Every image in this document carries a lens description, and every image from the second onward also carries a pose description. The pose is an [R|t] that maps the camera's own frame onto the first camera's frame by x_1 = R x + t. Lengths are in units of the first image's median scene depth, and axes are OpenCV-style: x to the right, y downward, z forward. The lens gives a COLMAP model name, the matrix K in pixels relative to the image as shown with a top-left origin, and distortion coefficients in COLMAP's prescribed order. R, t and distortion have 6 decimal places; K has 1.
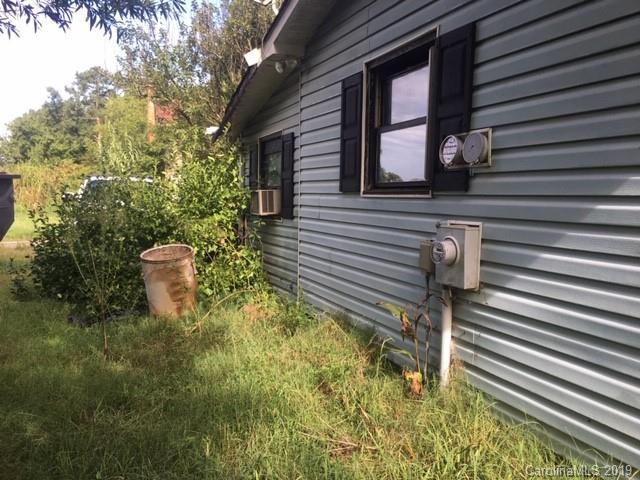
lens RADIAL K [[546.7, 0, 322.5], [0, 546.7, 239.1], [0, 0, 1]] dist [0.071805, -0.112076]
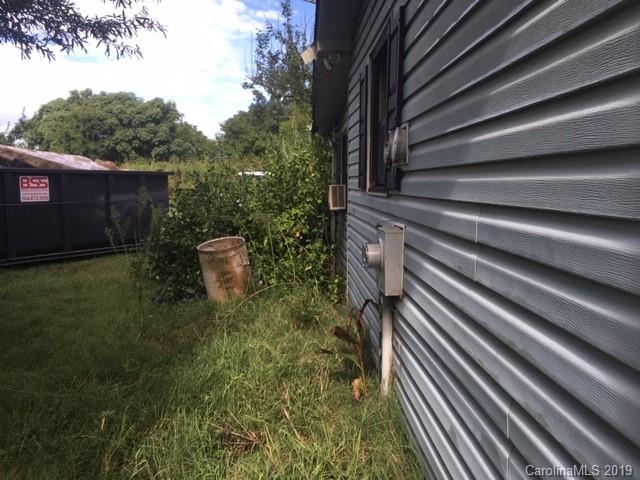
lens RADIAL K [[546.7, 0, 322.5], [0, 546.7, 239.1], [0, 0, 1]] dist [0.071805, -0.112076]
pose [[0.933923, 0.031044, -0.356124, 0.235147], [-0.024908, 0.999452, 0.021802, -0.011397], [0.356606, -0.011491, 0.934184, 0.046314]]
